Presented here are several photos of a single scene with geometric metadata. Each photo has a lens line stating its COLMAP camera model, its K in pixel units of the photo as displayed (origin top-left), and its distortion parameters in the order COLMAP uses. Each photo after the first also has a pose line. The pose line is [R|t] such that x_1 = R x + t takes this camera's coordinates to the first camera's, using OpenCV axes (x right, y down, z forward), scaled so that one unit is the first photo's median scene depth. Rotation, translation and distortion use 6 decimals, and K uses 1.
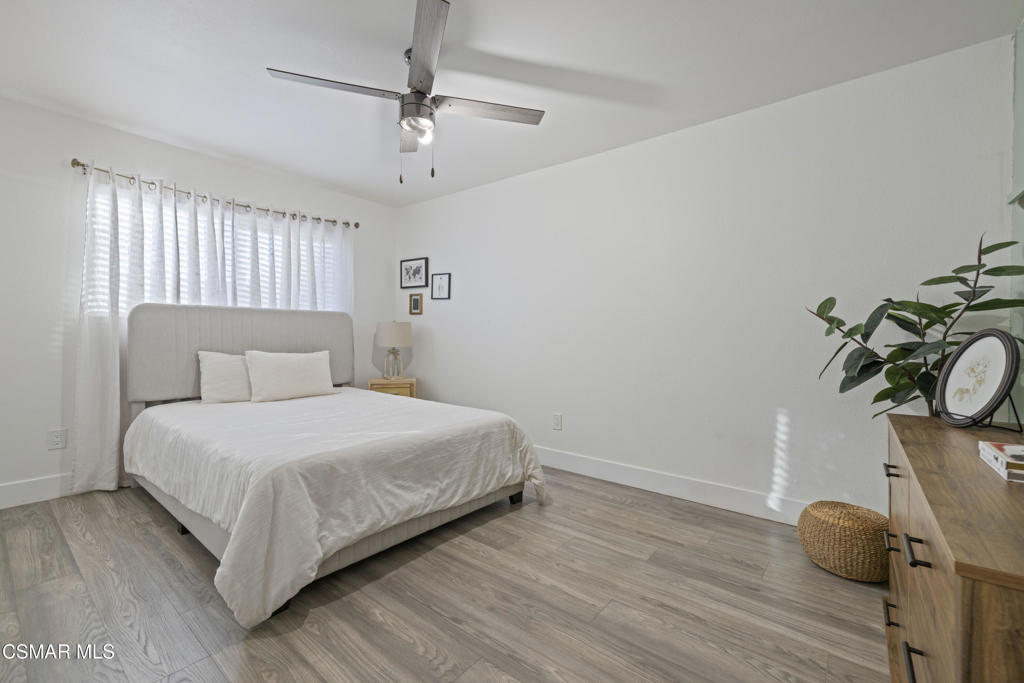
lens RADIAL K [[437.5, 0, 507.8], [0, 437.5, 341.0], [0, 0, 1]] dist [-0.002778, -0.000411]
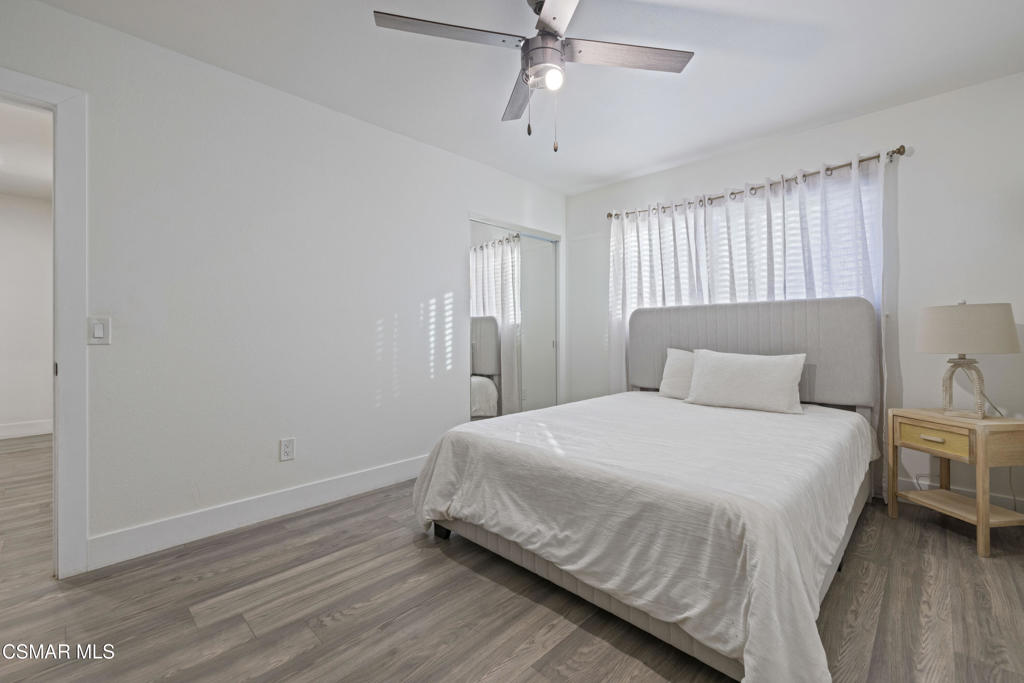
lens RADIAL K [[437.5, 0, 508.9], [0, 437.5, 334.9], [0, 0, 1]] dist [-0.002778, -0.000411]
pose [[-0.097040, -0.004974, -0.995268, 0.588633], [-0.009752, 0.999944, -0.004046, -0.002192], [0.995233, 0.009313, -0.097083, 0.971339]]
